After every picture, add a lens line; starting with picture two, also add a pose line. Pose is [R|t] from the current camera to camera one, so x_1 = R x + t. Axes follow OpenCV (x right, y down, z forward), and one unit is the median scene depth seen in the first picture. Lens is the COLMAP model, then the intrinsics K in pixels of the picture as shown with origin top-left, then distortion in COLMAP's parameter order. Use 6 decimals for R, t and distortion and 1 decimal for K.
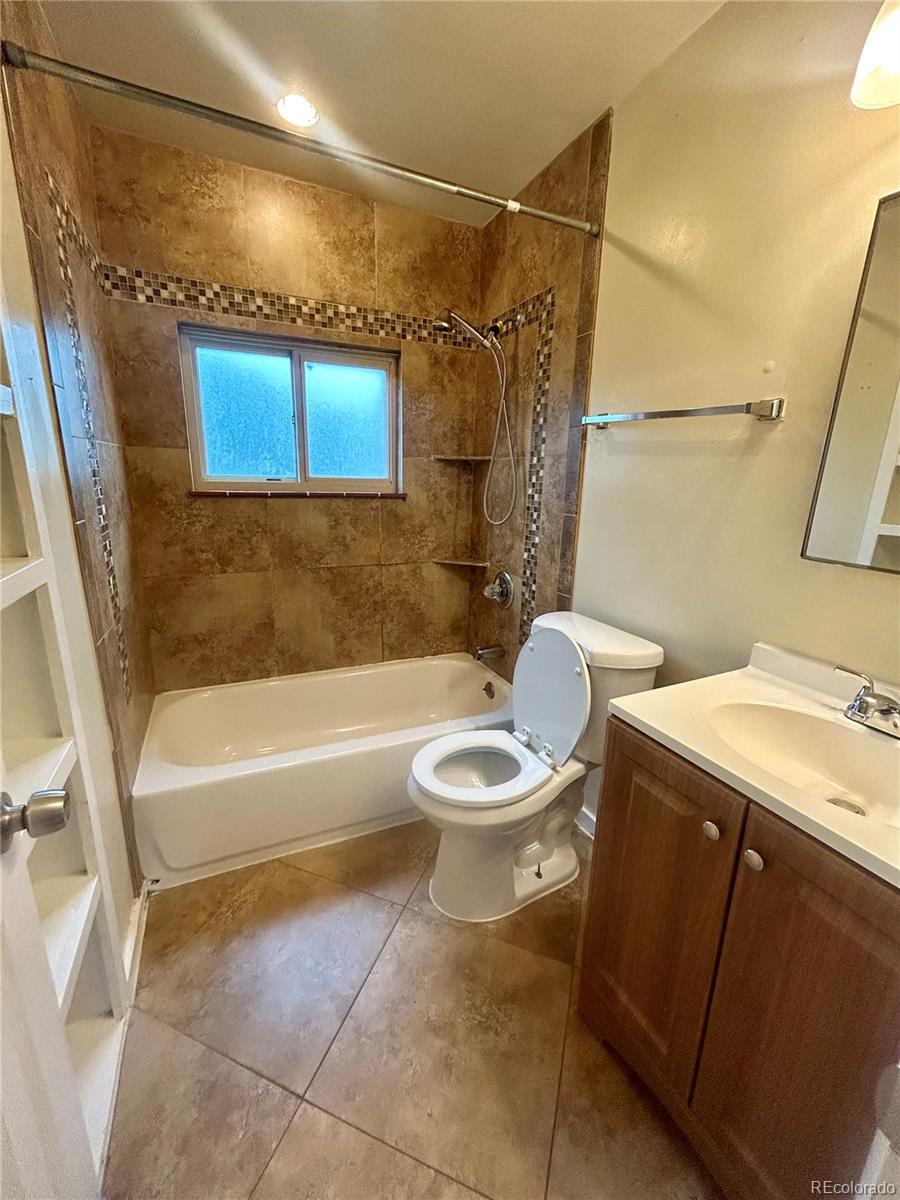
lens RADIAL K [[485.8, 0, 449.5], [0, 485.8, 600.9], [0, 0, 1]] dist [-0.001761, -0.000080]
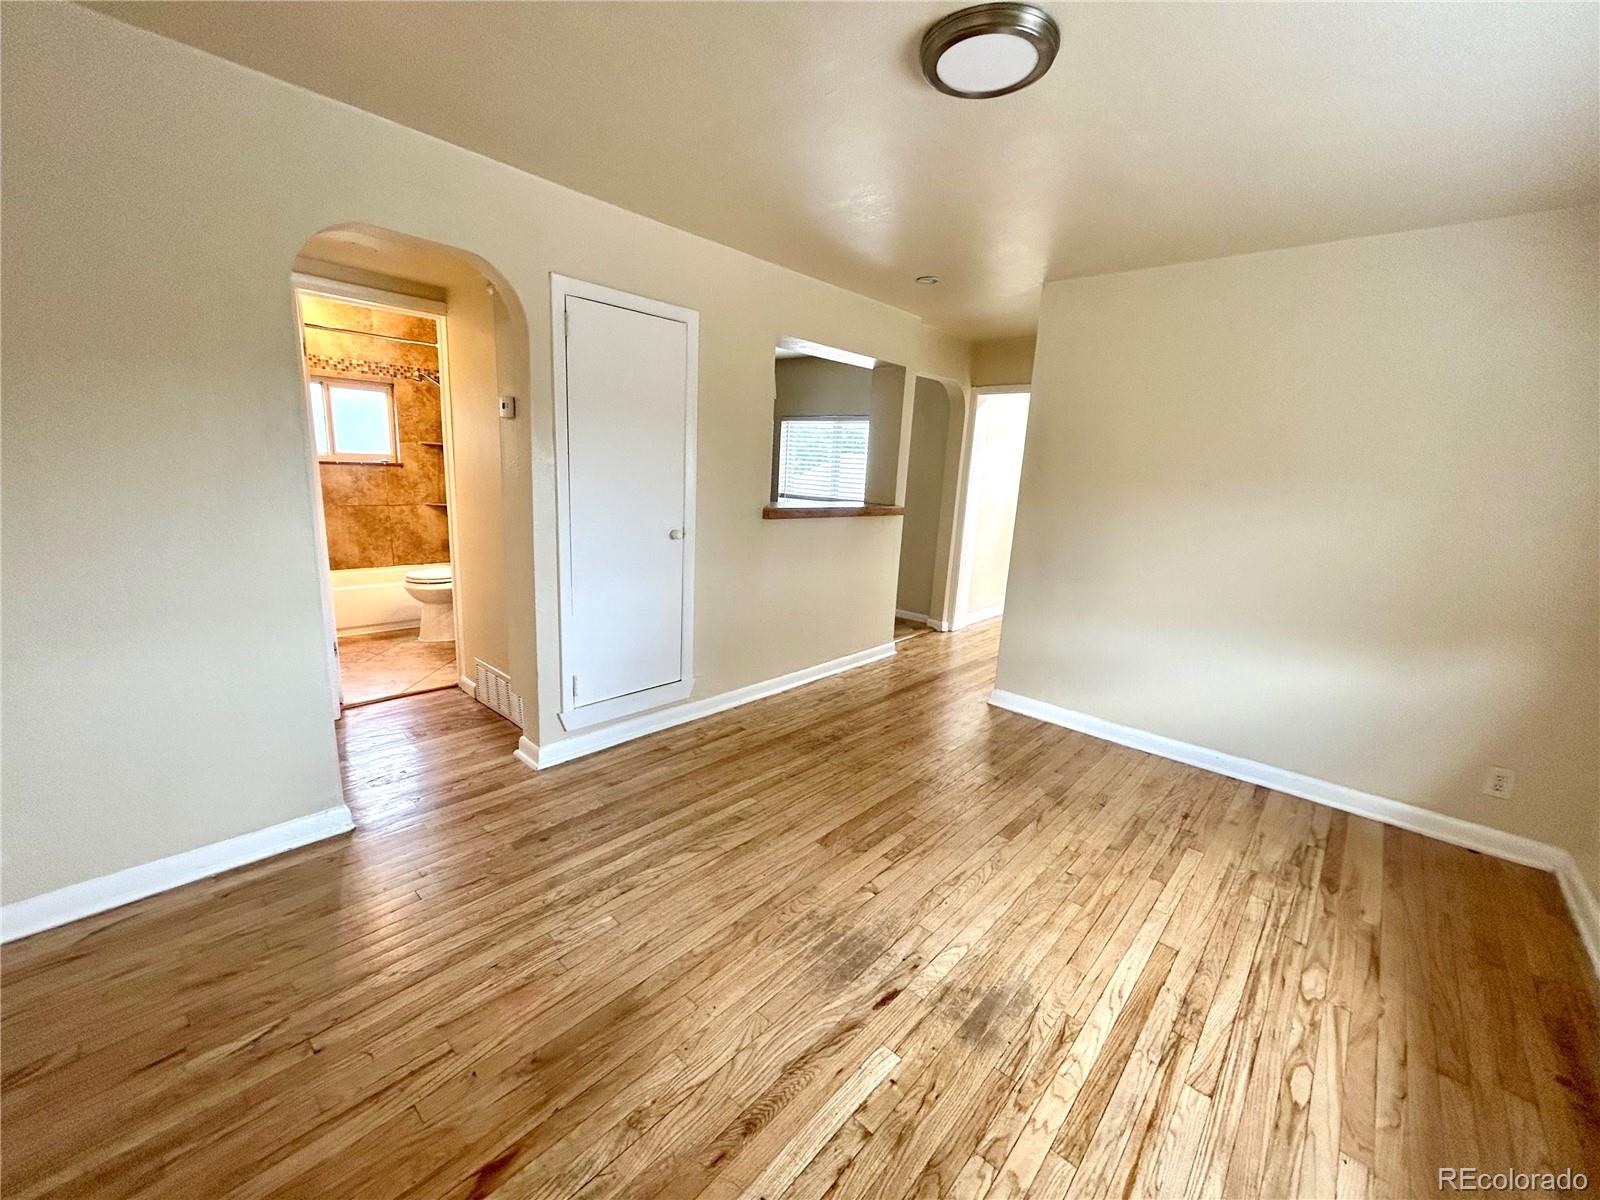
lens RADIAL K [[647.8, 0, 793.8], [0, 647.8, 599.8], [0, 0, 1]] dist [-0.001761, -0.000080]
pose [[0.924088, -0.054685, 0.378246, 0.307337], [0.061879, 0.998060, -0.006882, 0.376207], [-0.377136, 0.029765, 0.925679, -1.690629]]
